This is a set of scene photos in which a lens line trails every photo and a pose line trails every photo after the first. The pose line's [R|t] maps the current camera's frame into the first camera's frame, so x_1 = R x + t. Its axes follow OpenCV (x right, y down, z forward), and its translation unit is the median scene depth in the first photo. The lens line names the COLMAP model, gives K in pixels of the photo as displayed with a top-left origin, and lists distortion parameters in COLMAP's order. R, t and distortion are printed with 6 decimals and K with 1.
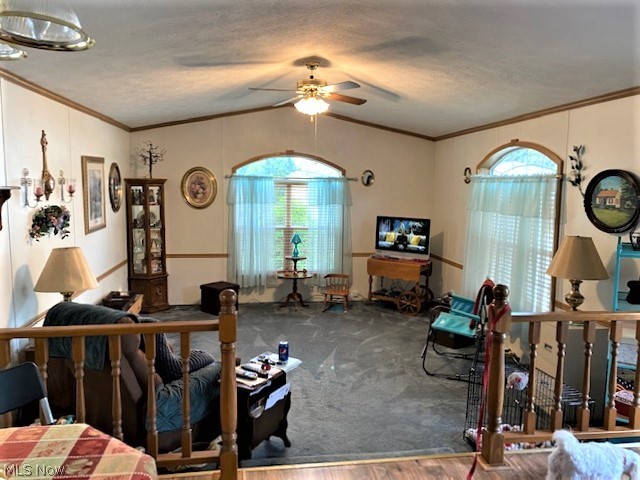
lens RADIAL K [[487.2, 0, 332.0], [0, 487.2, 258.4], [0, 0, 1]] dist [0.028353, -0.029674]
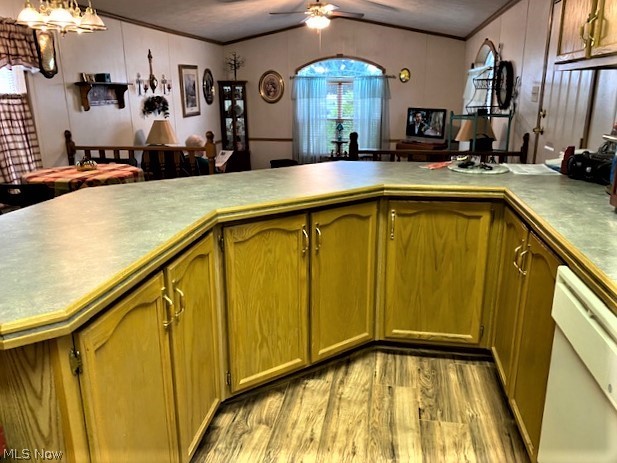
lens RADIAL K [[469.7, 0, 307.0], [0, 469.7, 229.4], [0, 0, 1]] dist [0.028353, -0.029674]
pose [[0.950810, 0.071436, -0.301427, 0.247114], [-0.028448, 0.989071, 0.144667, 0.053888], [0.308467, -0.128976, 0.942451, -0.238362]]
